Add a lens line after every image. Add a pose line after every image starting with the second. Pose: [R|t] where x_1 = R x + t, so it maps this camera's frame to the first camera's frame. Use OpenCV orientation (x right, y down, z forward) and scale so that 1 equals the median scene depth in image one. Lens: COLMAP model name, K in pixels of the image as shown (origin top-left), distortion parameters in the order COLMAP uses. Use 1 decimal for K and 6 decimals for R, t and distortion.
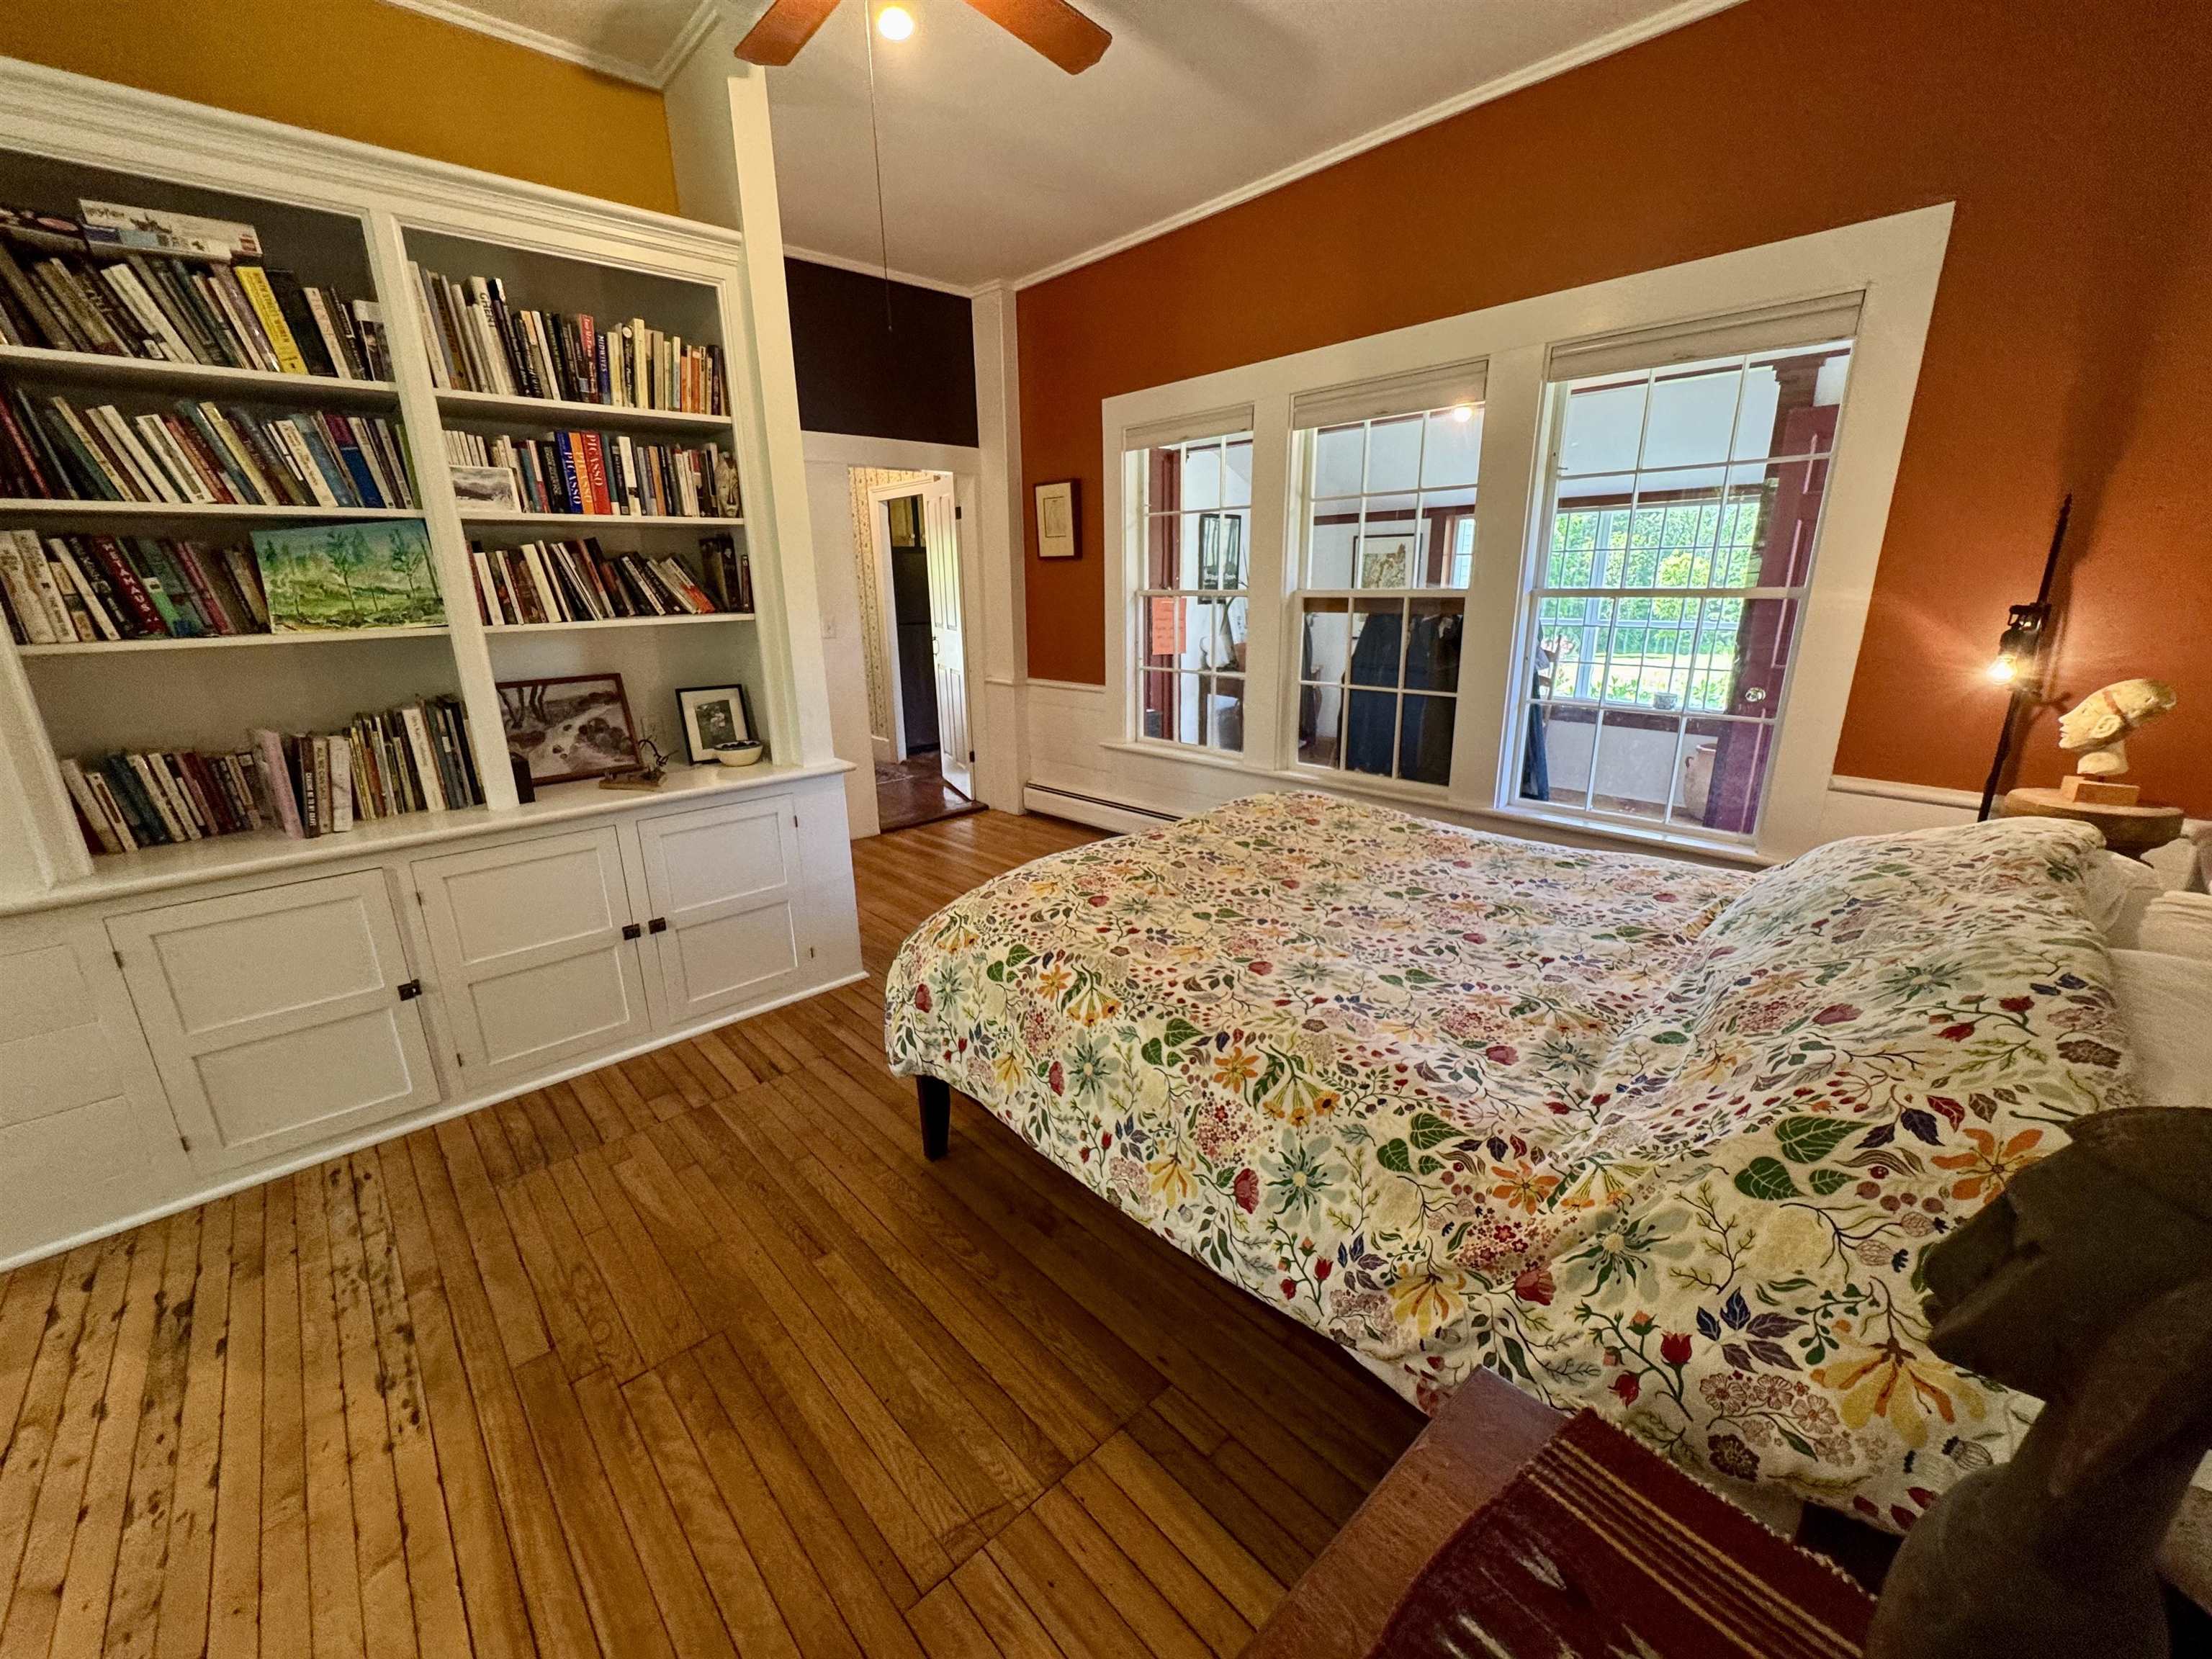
lens RADIAL K [[880.5, 0, 1108.4], [0, 880.5, 829.5], [0, 0, 1]] dist [-0.003449, -0.000561]
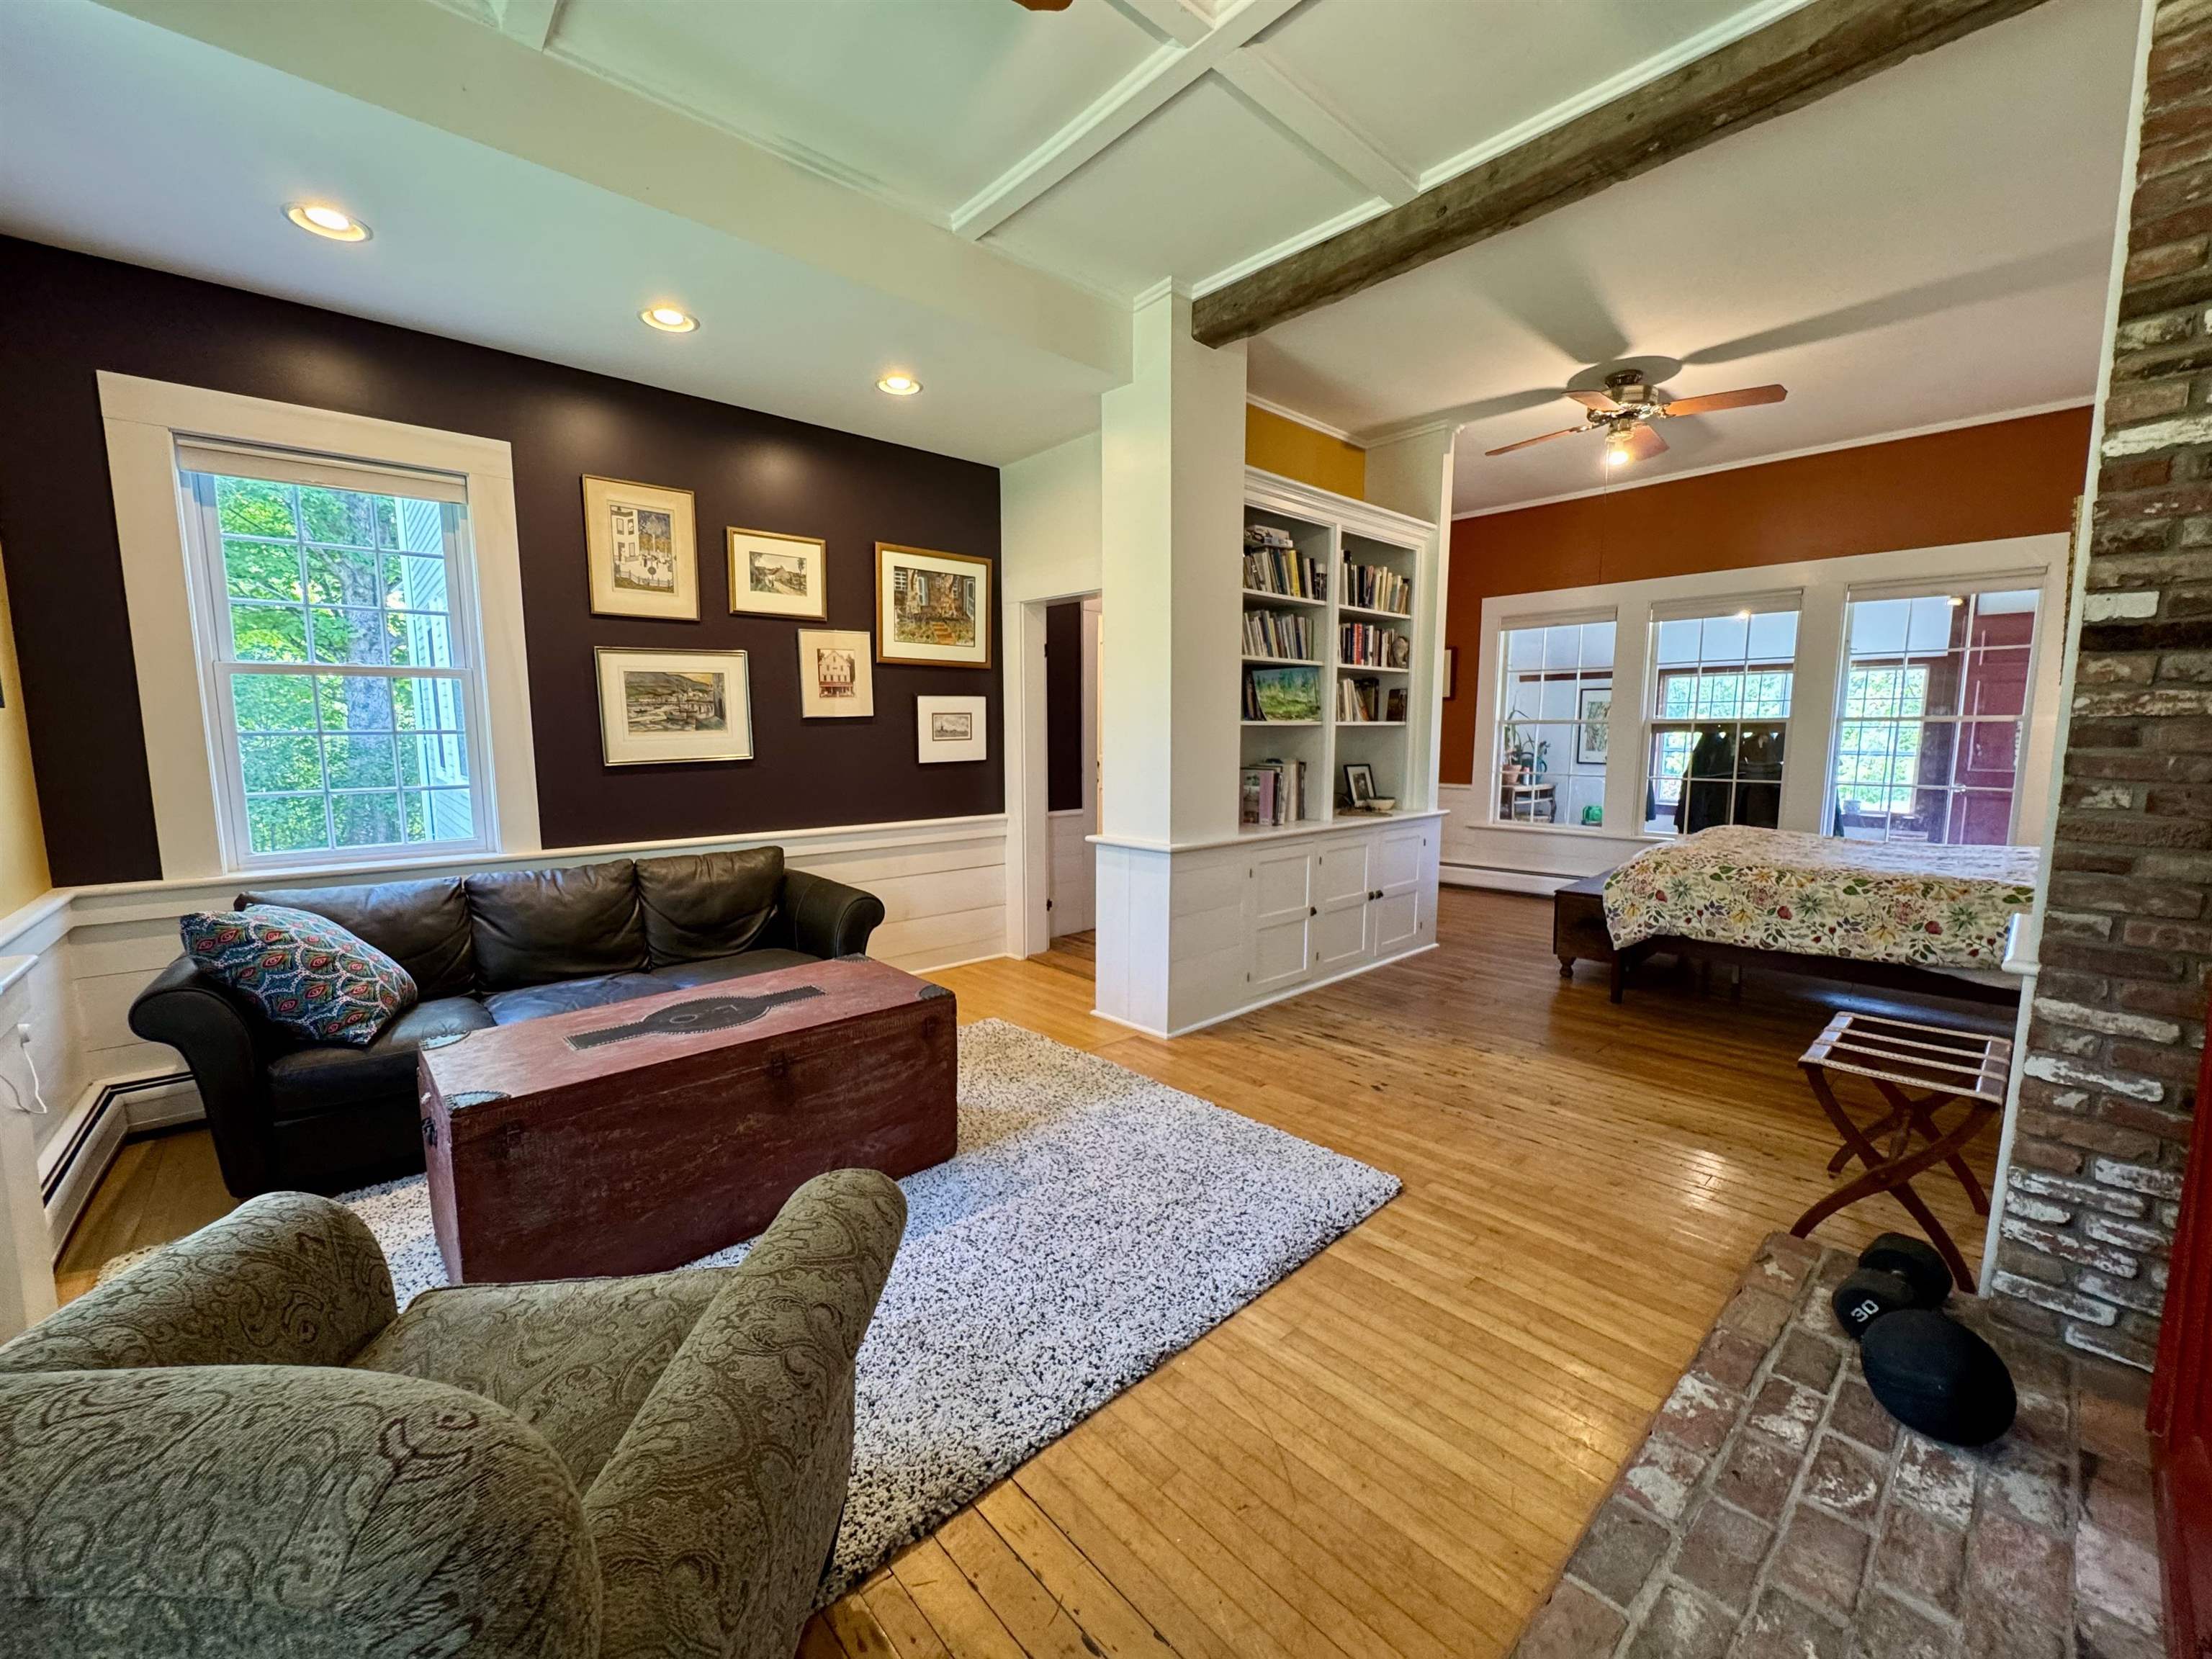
lens RADIAL K [[880.5, 0, 1108.4], [0, 880.5, 829.5], [0, 0, 1]] dist [-0.003449, -0.000561]
pose [[0.999826, 0.016317, -0.009043, -1.106456], [-0.017594, 0.985936, -0.166194, 0.300344], [0.006204, 0.166325, 0.986052, -0.775320]]
